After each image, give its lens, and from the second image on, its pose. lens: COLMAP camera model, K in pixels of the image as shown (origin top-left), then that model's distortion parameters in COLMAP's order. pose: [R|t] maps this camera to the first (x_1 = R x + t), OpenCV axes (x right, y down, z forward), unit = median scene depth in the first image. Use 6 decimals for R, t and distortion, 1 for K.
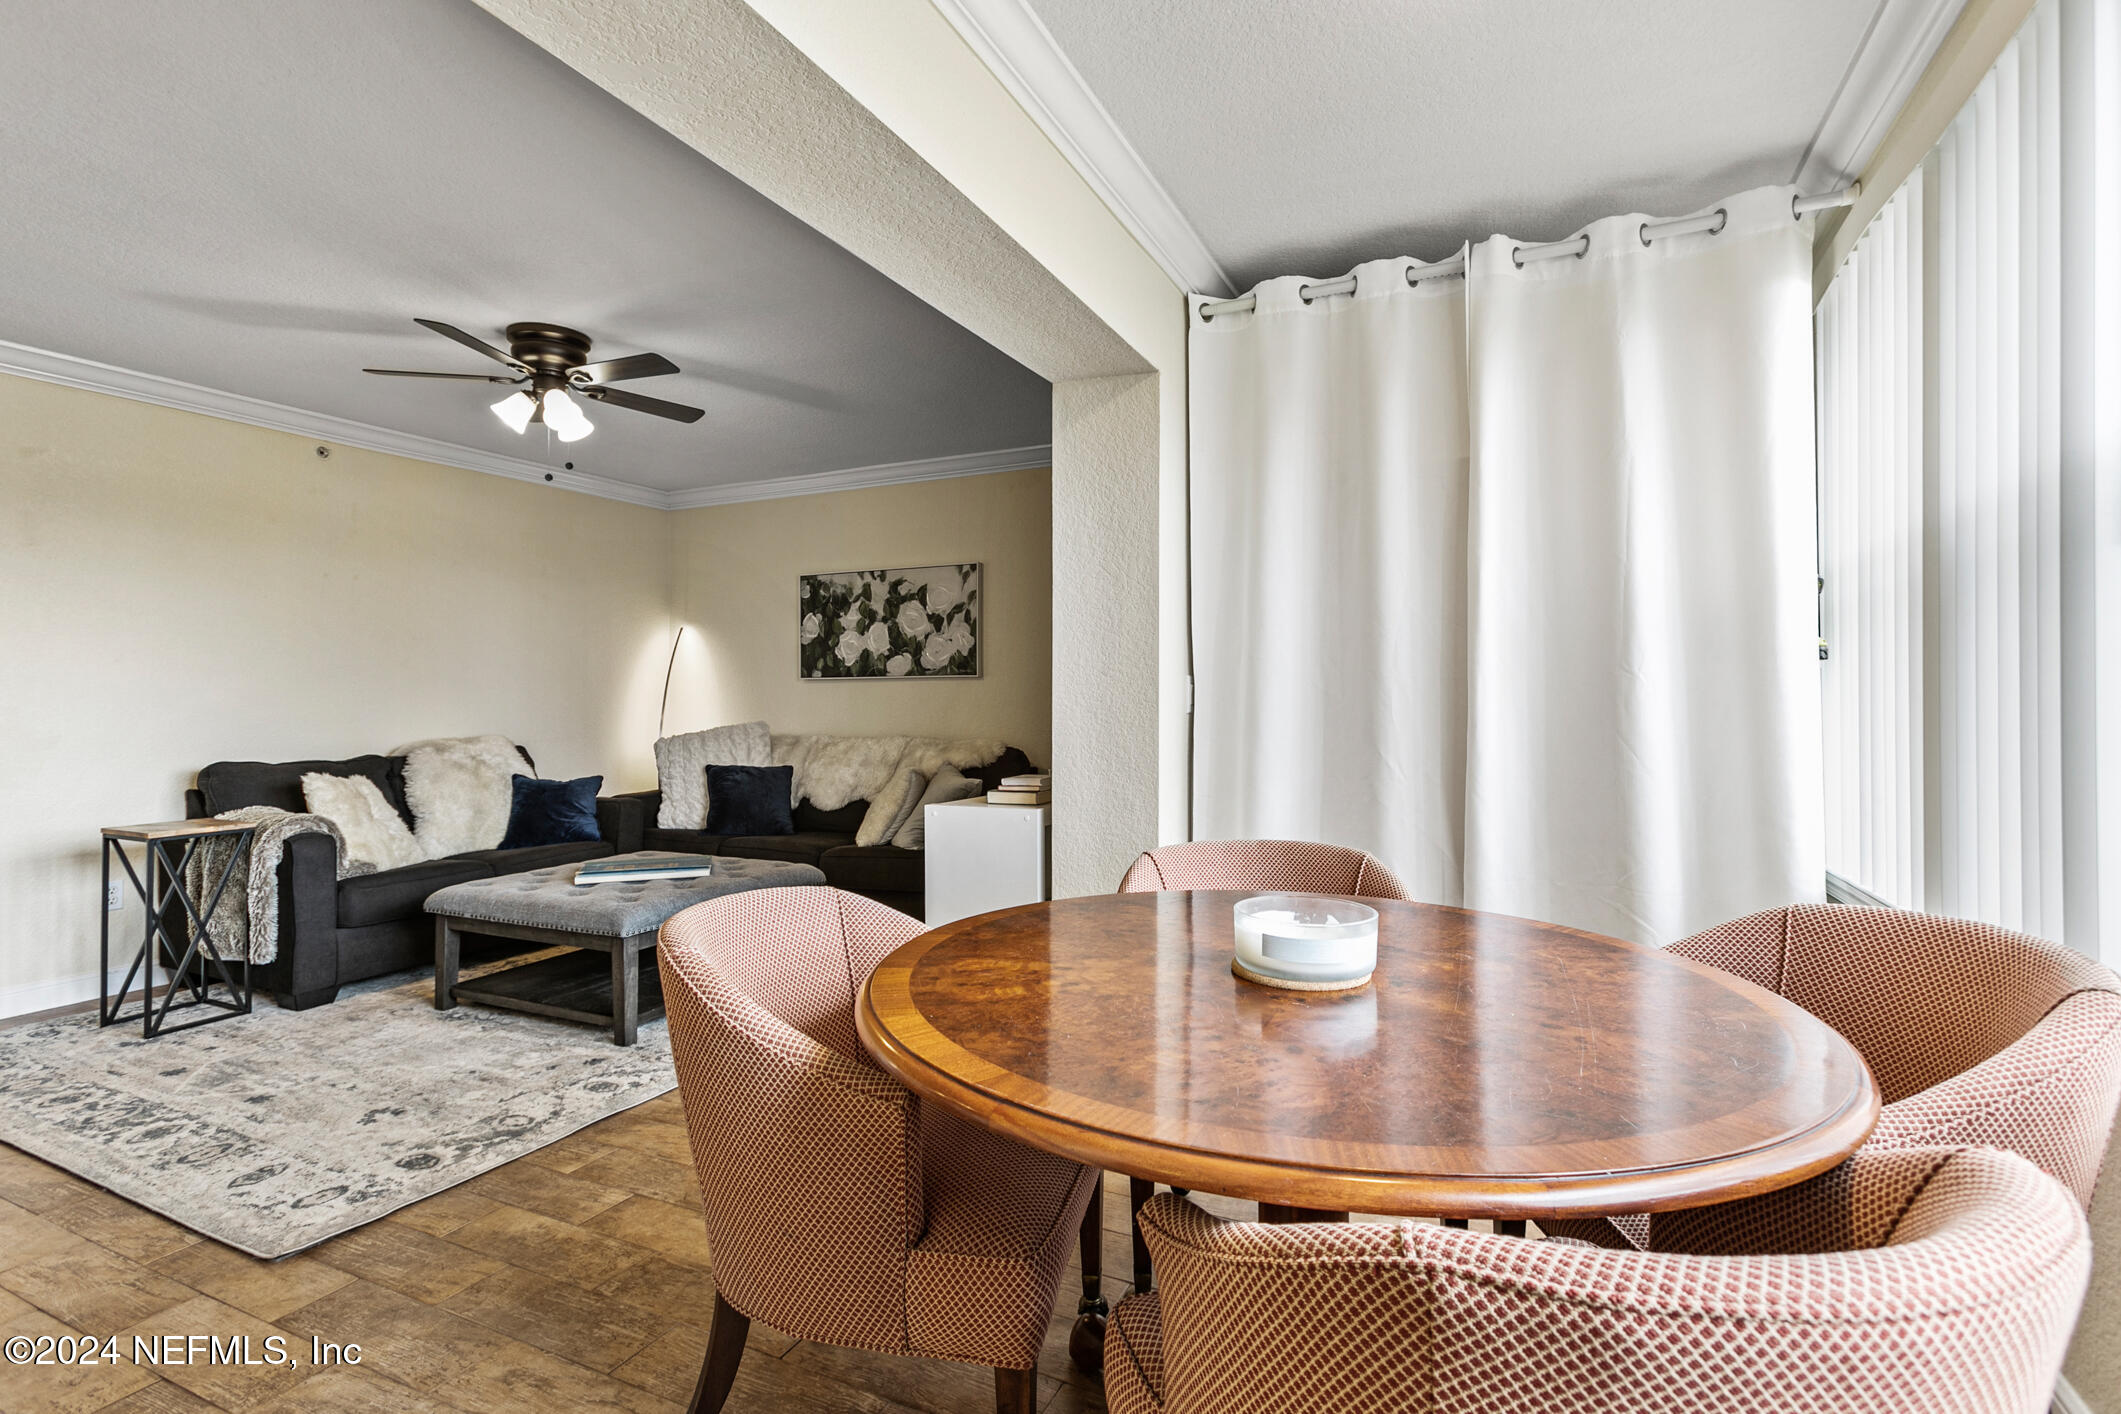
lens RADIAL K [[985.4, 0, 1050.1], [0, 985.4, 684.0], [0, 0, 1]] dist [0.000915, 0.000608]
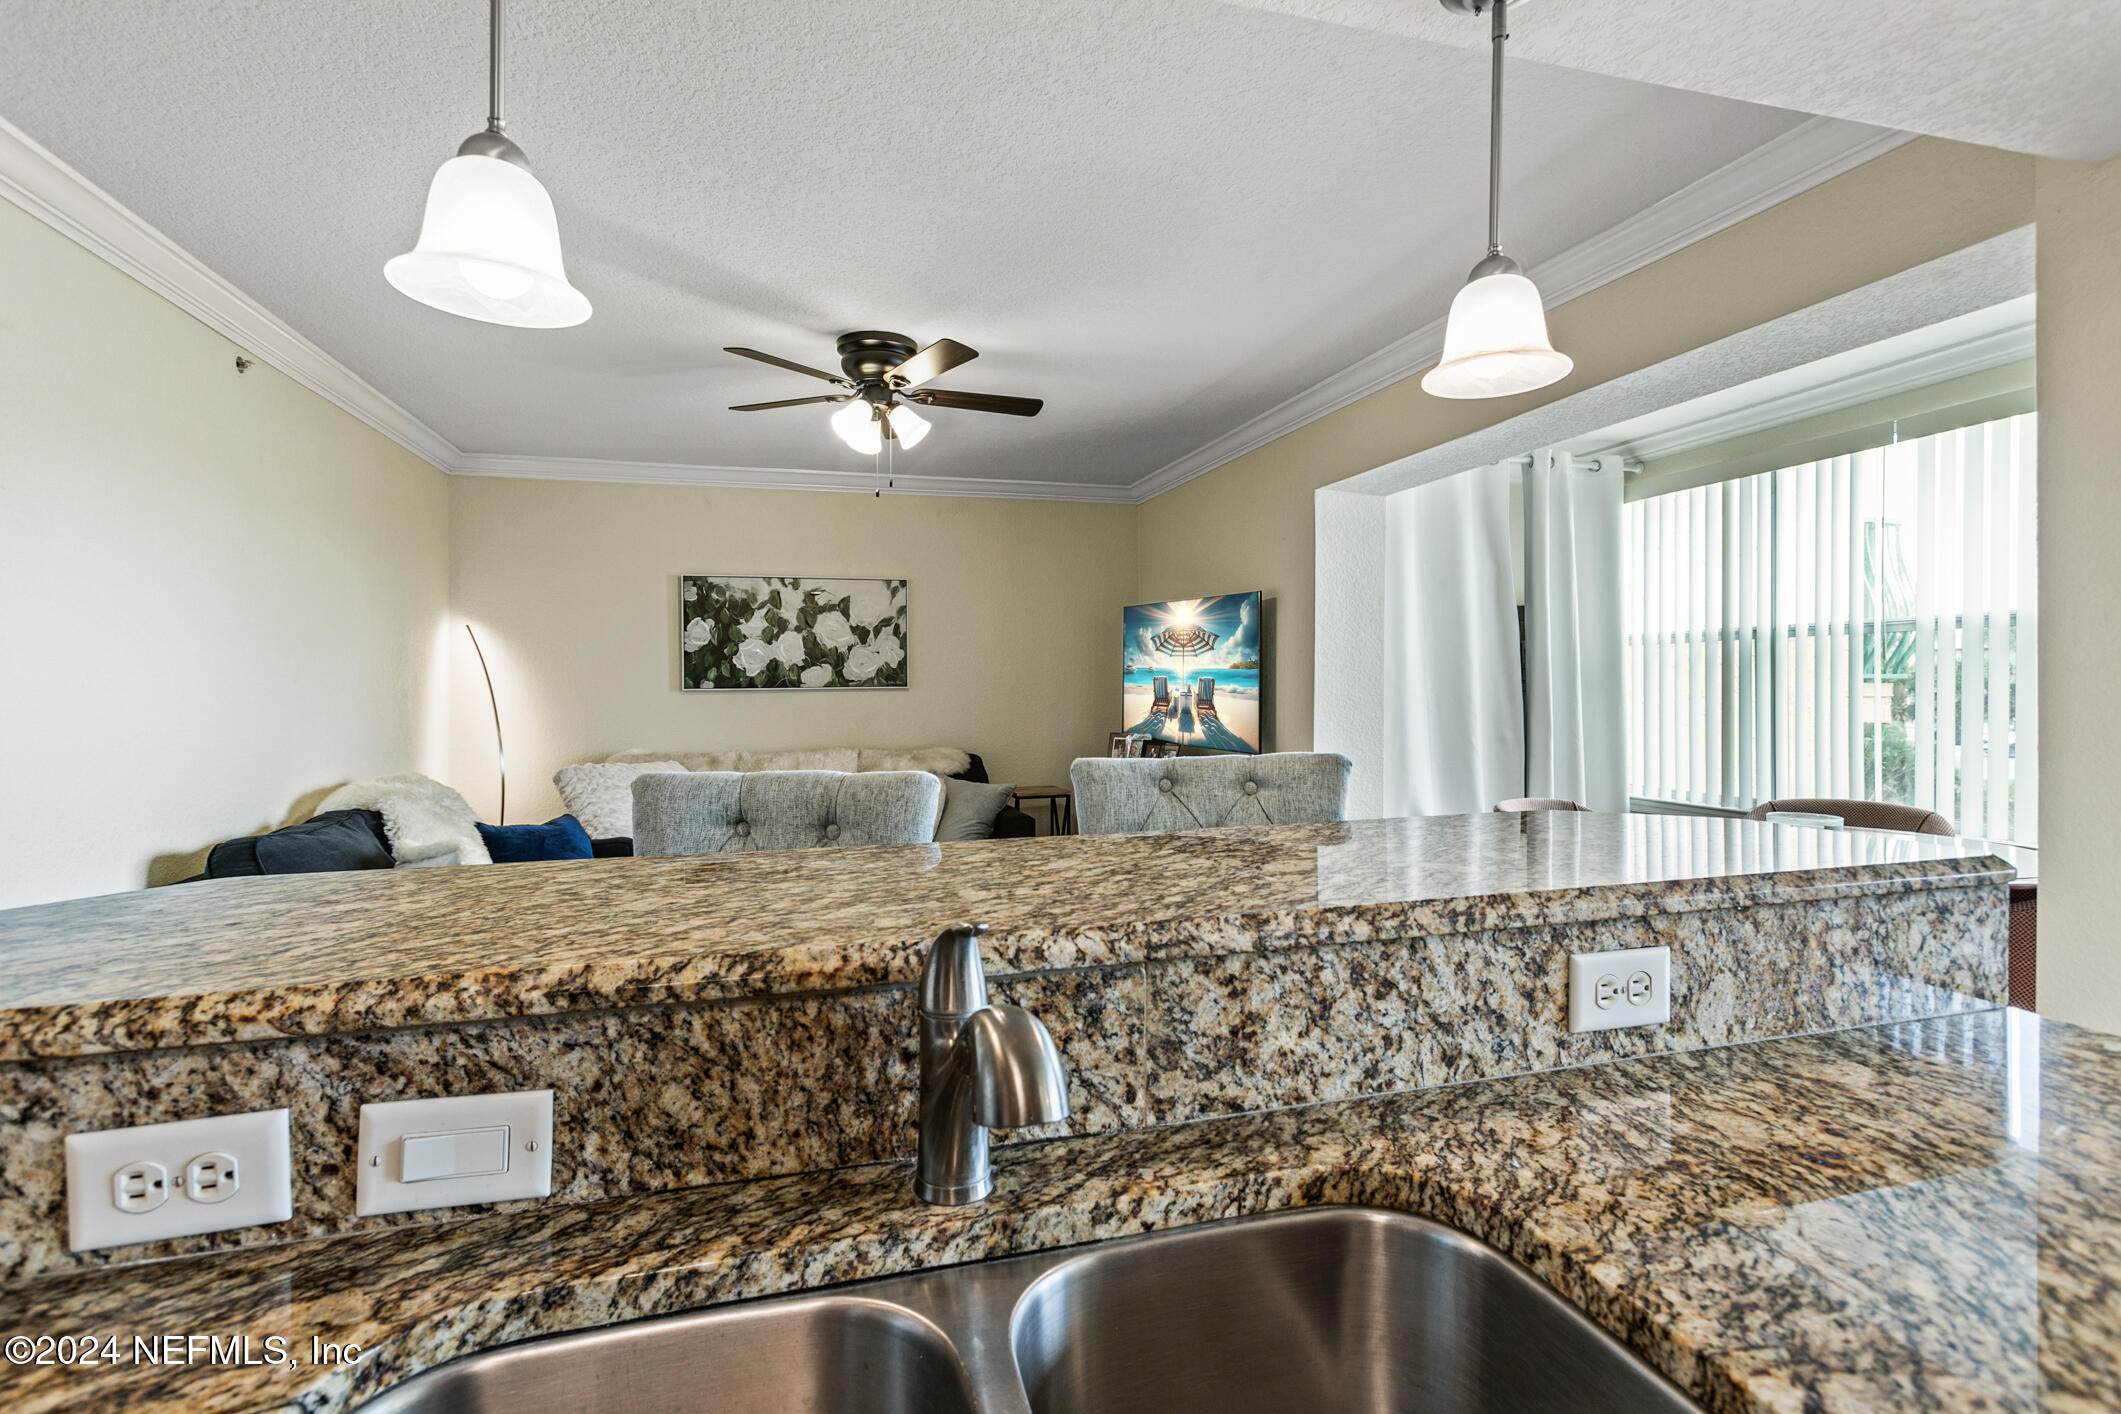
lens RADIAL K [[977.4, 0, 1056.0], [0, 977.4, 696.2], [0, 0, 1]] dist [-0.000430, 0.000989]
pose [[0.746609, -0.018044, 0.665018, -0.722607], [-0.006925, 0.999367, 0.034890, -0.040399], [-0.665227, -0.030655, 0.746012, 0.128878]]
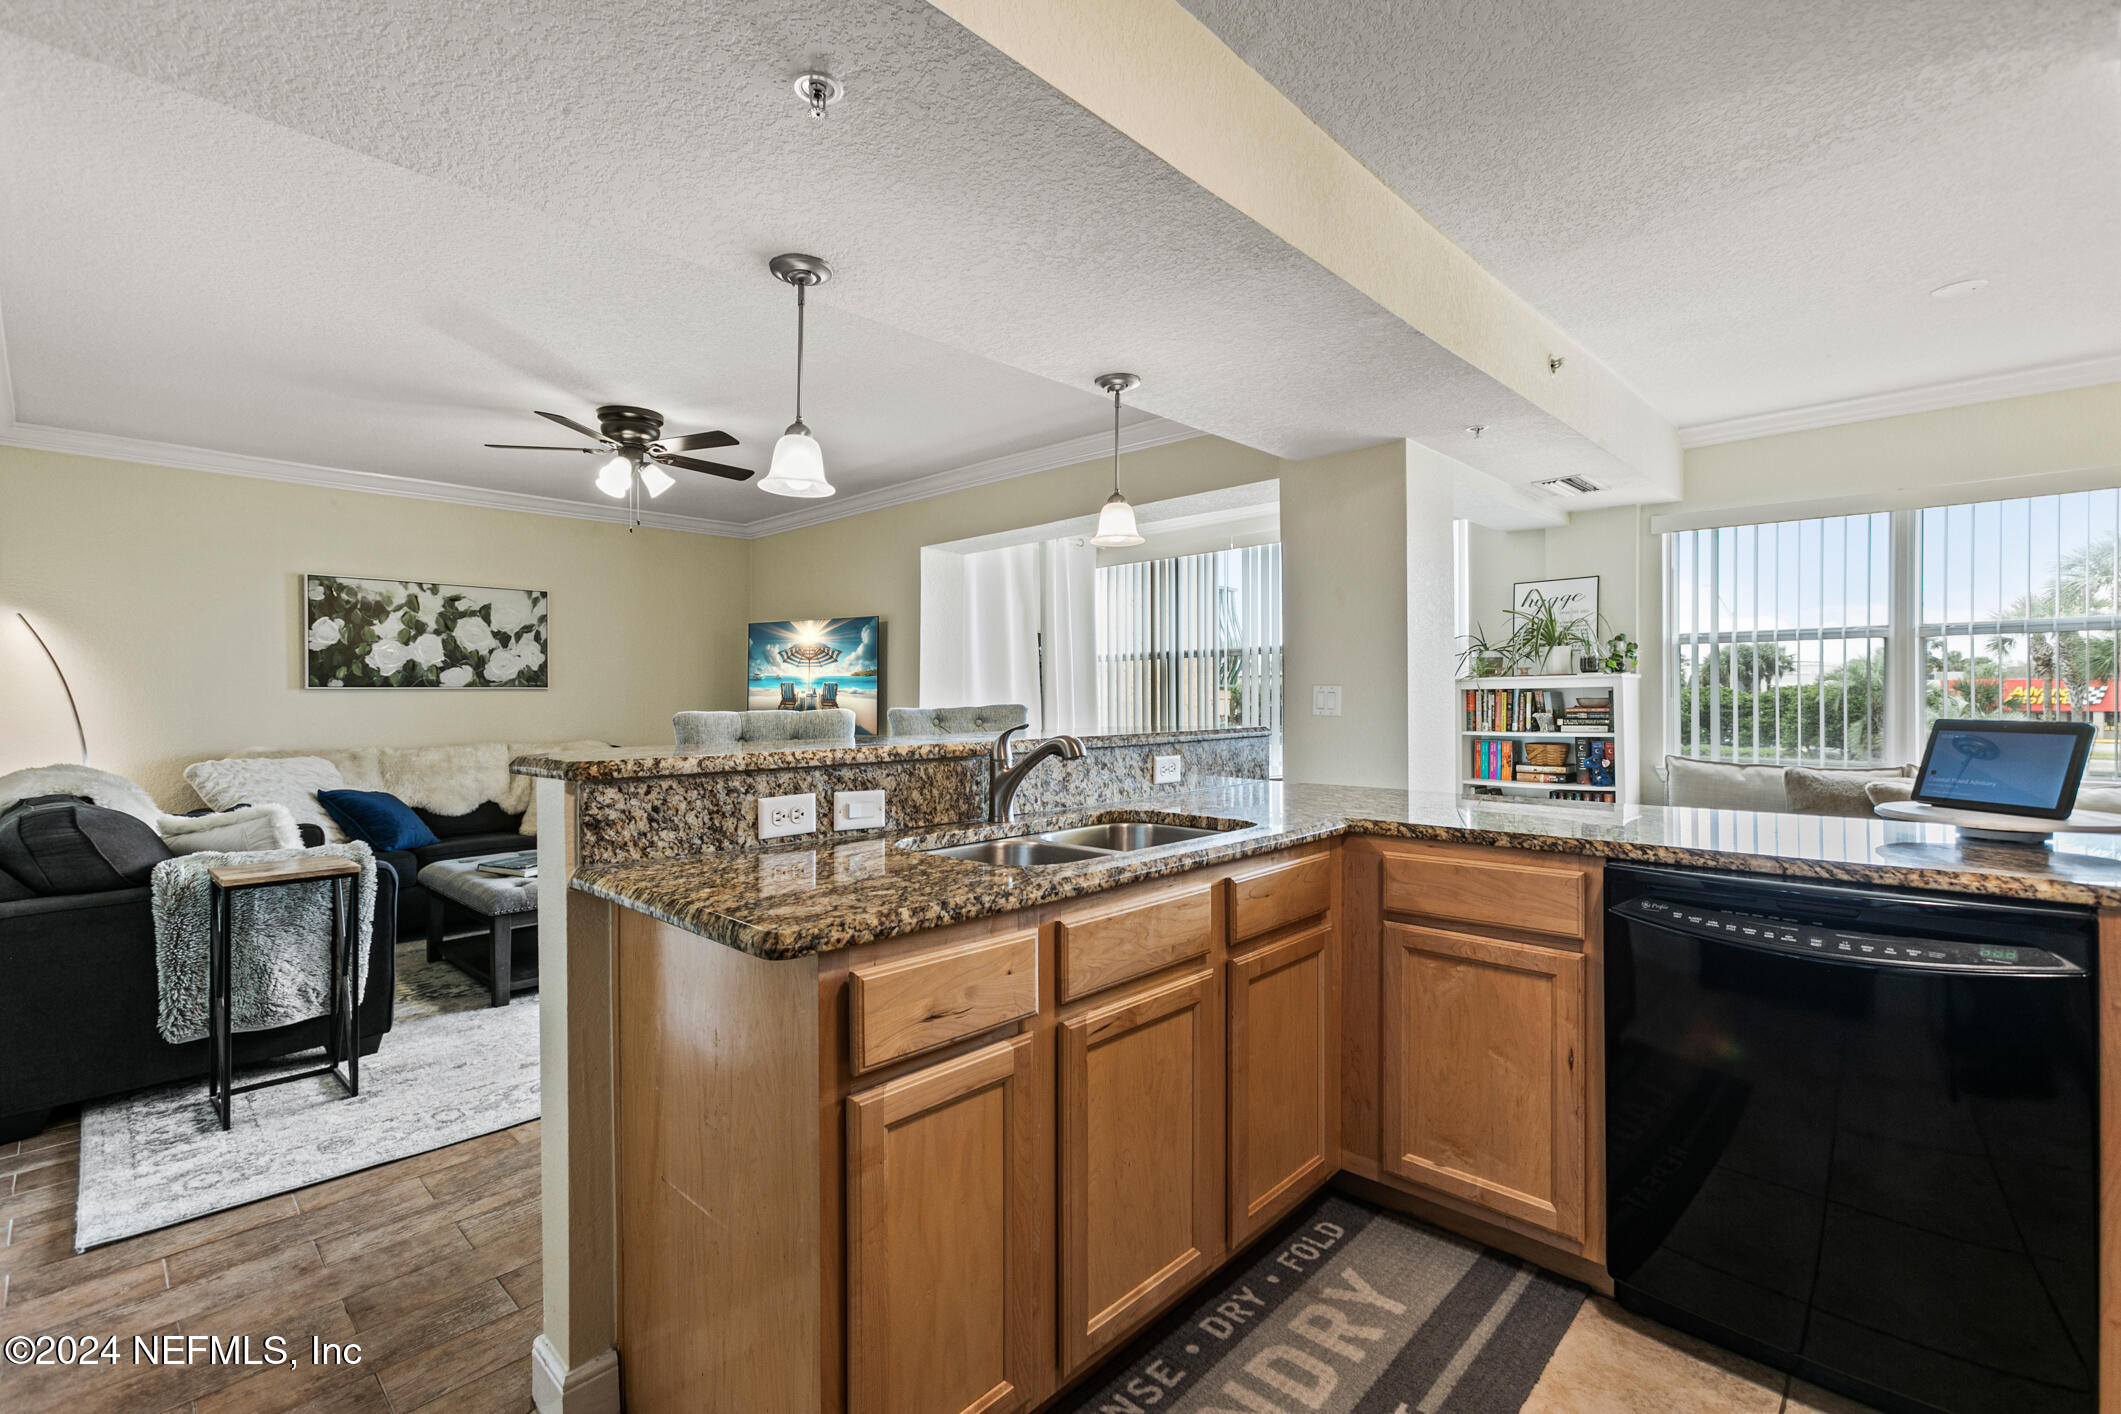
lens RADIAL K [[940.0, 0, 1060.5], [0, 940.0, 707.0], [0, 0, 1]] dist [-0.000392, 0.005003]
pose [[0.305056, -0.015068, 0.952215, -1.057086], [-0.014760, 0.999680, 0.020548, -0.019724], [-0.952220, -0.020323, 0.304736, 0.091089]]
